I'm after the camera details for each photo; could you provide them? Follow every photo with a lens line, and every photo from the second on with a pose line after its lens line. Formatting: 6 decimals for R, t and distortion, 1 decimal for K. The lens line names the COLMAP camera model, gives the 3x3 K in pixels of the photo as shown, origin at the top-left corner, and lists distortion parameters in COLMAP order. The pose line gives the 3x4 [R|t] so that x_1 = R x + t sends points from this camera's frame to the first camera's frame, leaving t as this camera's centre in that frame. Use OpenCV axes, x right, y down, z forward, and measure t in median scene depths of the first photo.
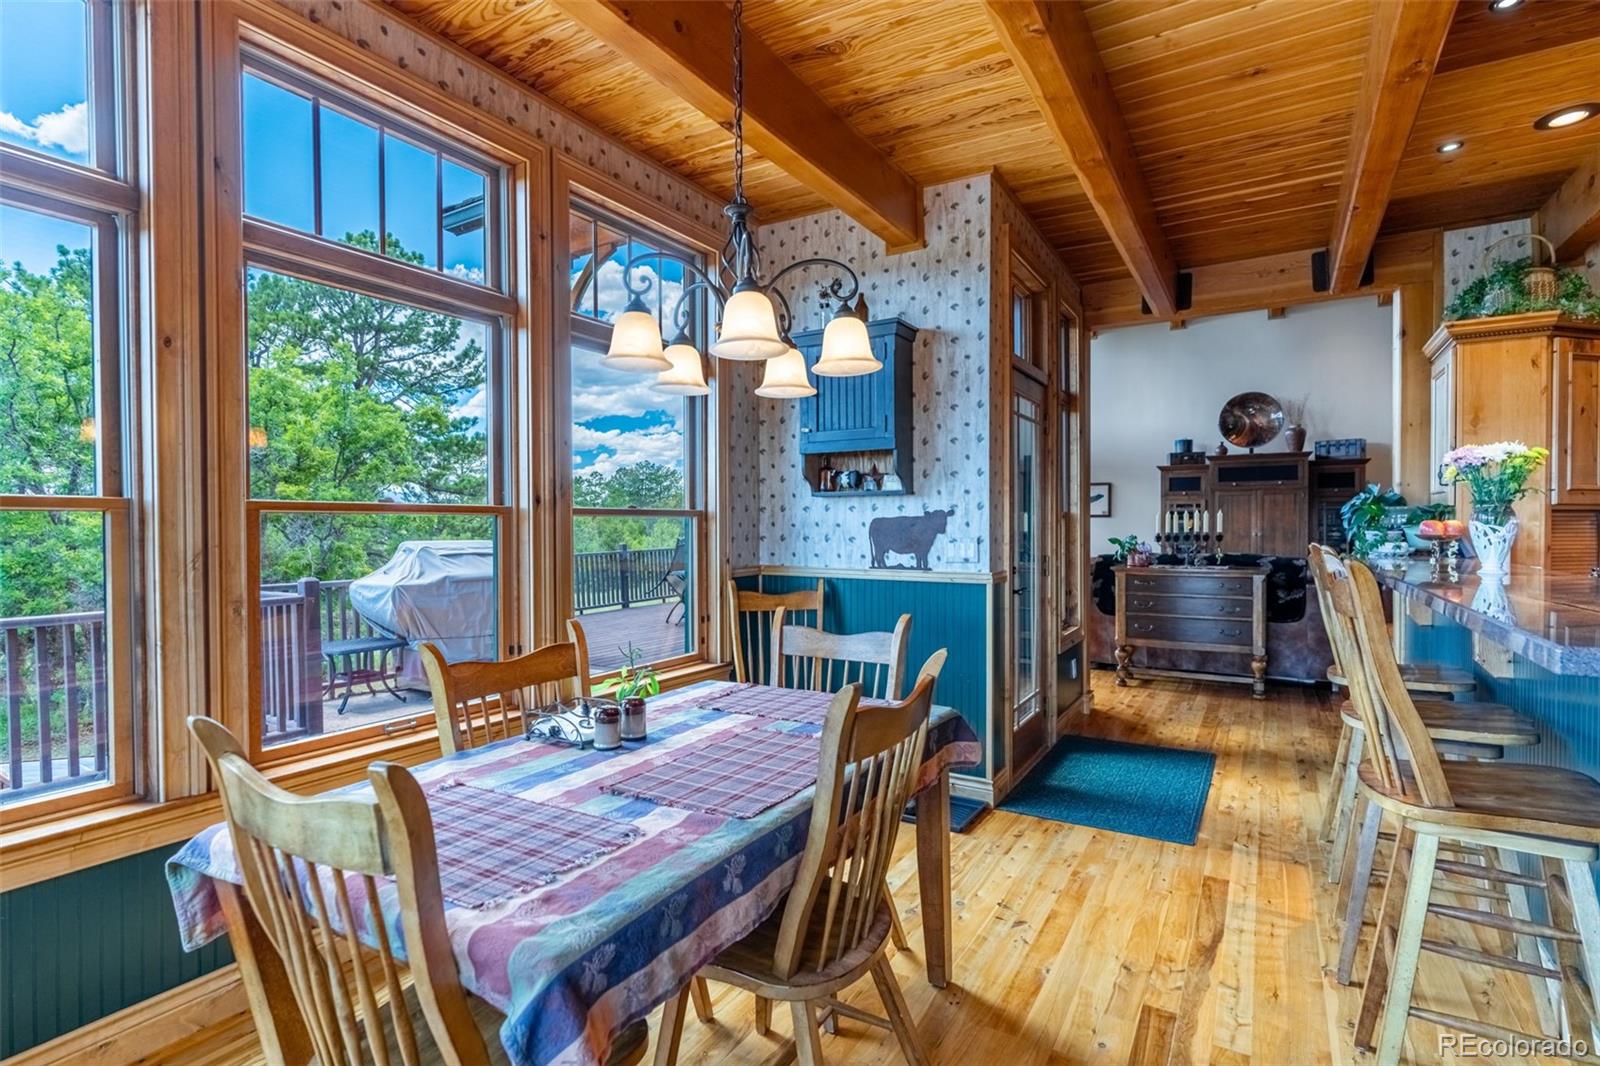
lens RADIAL K [[786.1, 0, 777.9], [0, 786.1, 531.4], [0, 0, 1]] dist [-0.001016, -0.000128]
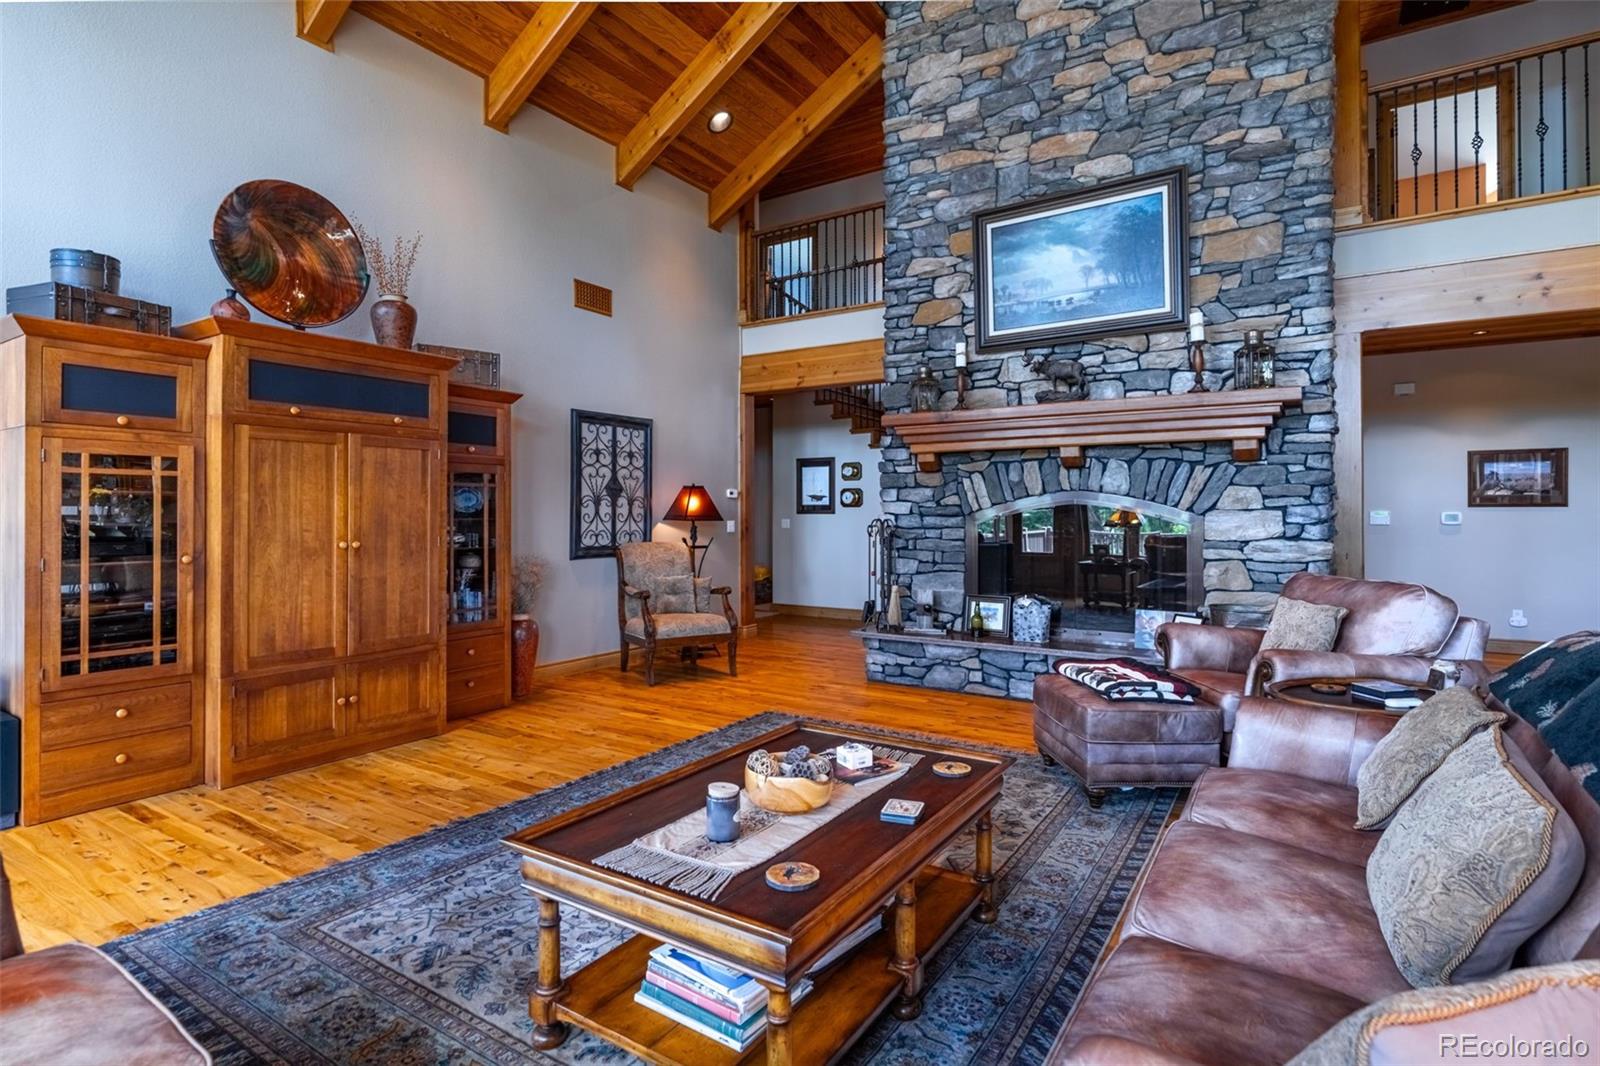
lens RADIAL K [[786.1, 0, 777.9], [0, 786.1, 531.4], [0, 0, 1]] dist [-0.001016, -0.000128]
pose [[0.012945, -0.010843, 0.999857, 0.211055], [0.006548, 0.999921, 0.010759, -0.005831], [-0.999895, 0.006408, 0.013015, 0.742199]]
